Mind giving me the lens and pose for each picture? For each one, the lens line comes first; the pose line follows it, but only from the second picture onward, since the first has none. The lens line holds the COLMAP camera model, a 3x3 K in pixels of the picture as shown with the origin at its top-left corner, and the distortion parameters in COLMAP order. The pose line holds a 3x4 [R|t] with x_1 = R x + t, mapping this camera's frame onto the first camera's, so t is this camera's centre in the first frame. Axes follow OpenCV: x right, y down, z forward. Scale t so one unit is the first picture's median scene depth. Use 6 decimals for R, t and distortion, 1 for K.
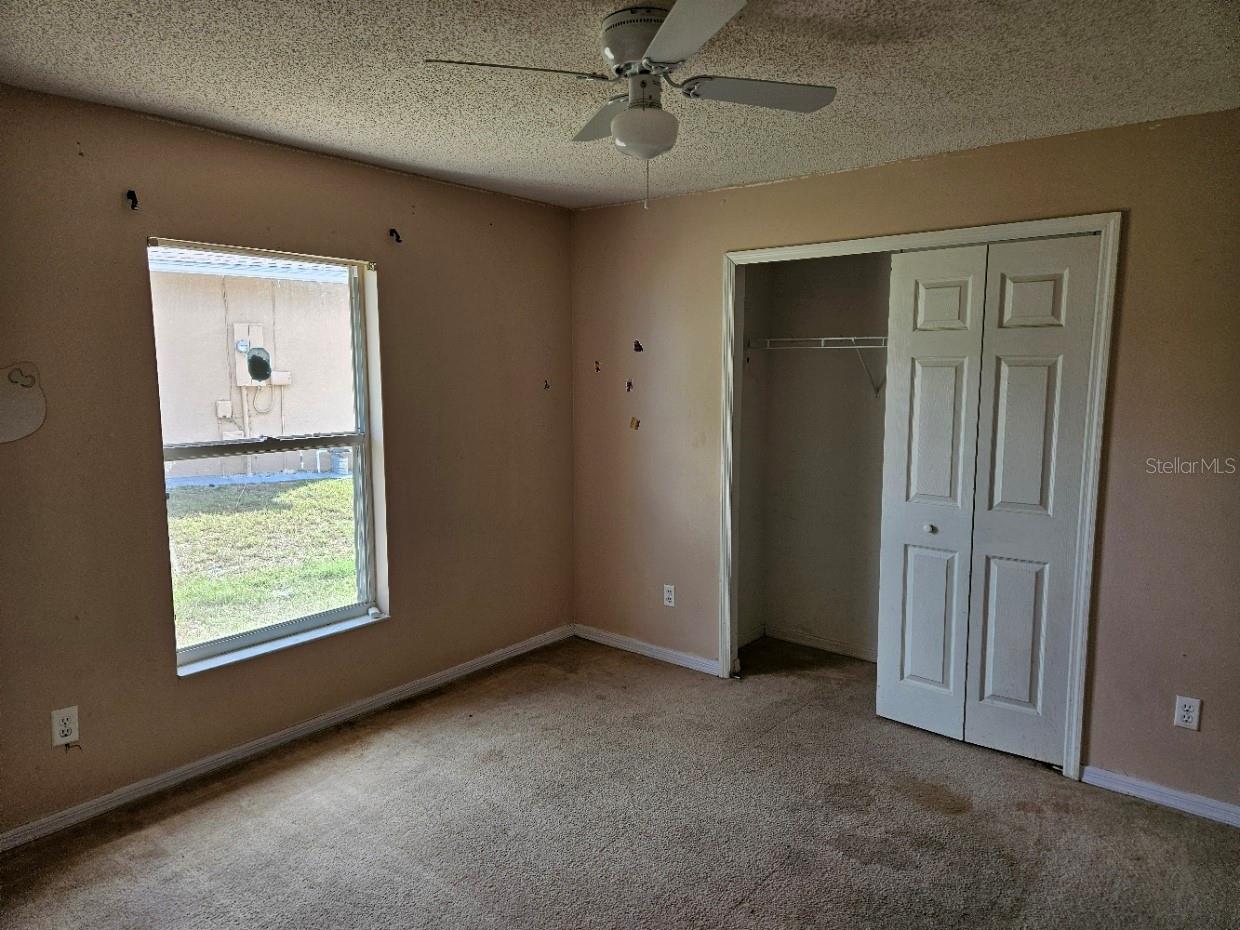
lens RADIAL K [[805.5, 0, 620.0], [0, 805.5, 465.0], [0, 0, 1]] dist [-0.003343, -0.002572]
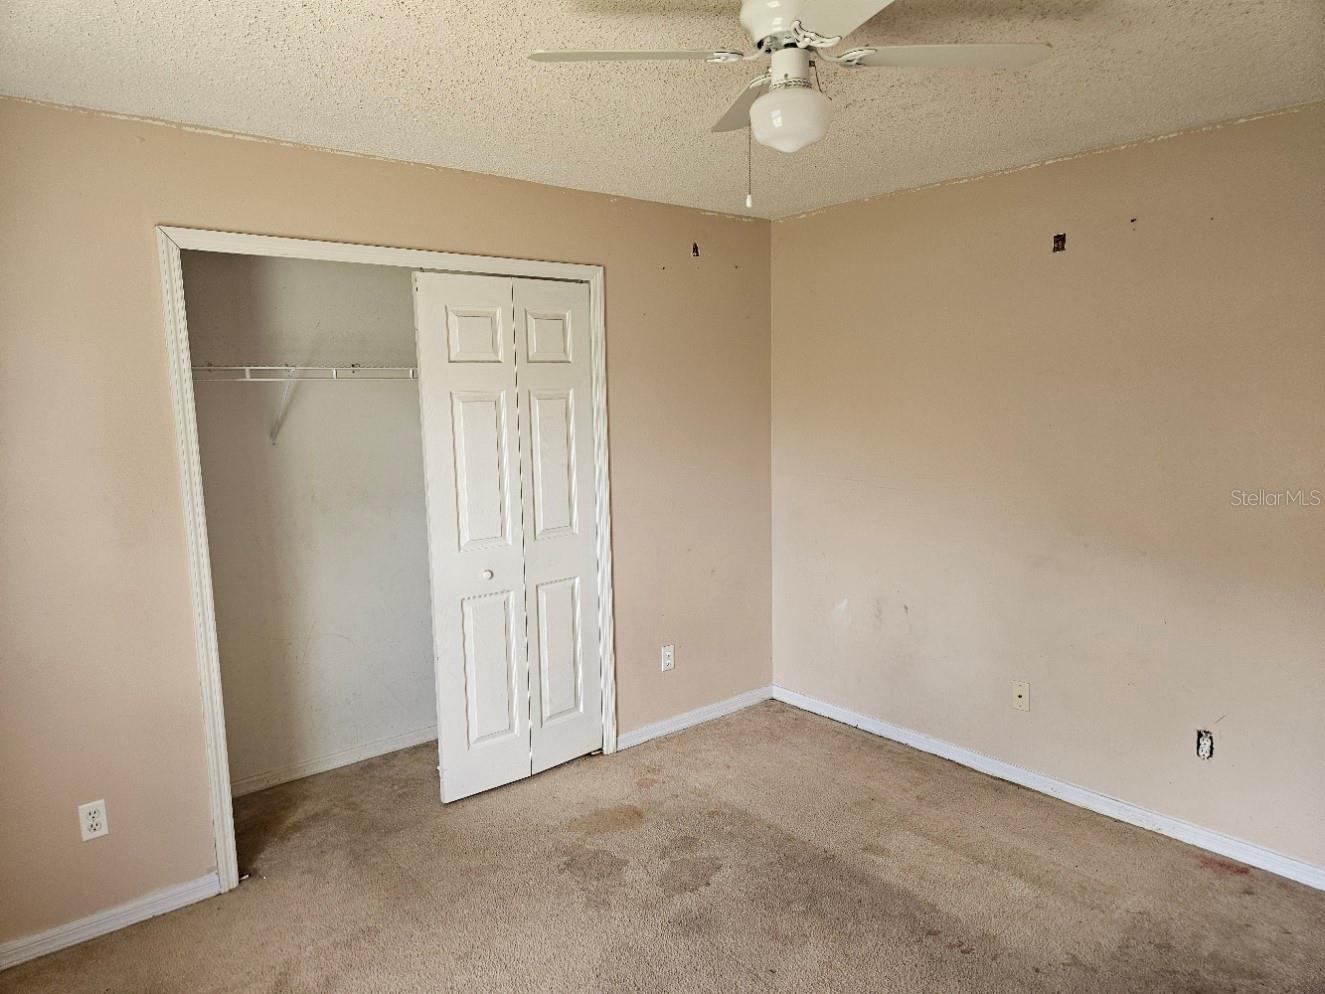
lens RADIAL K [[852.8, 0, 662.5], [0, 852.8, 497.0], [0, 0, 1]] dist [0.002397, 0.000264]
pose [[0.175334, -0.126657, 0.976328, -0.566020], [0.137154, 0.985162, 0.103173, -0.088697], [-0.974909, 0.115817, 0.190104, 0.637542]]
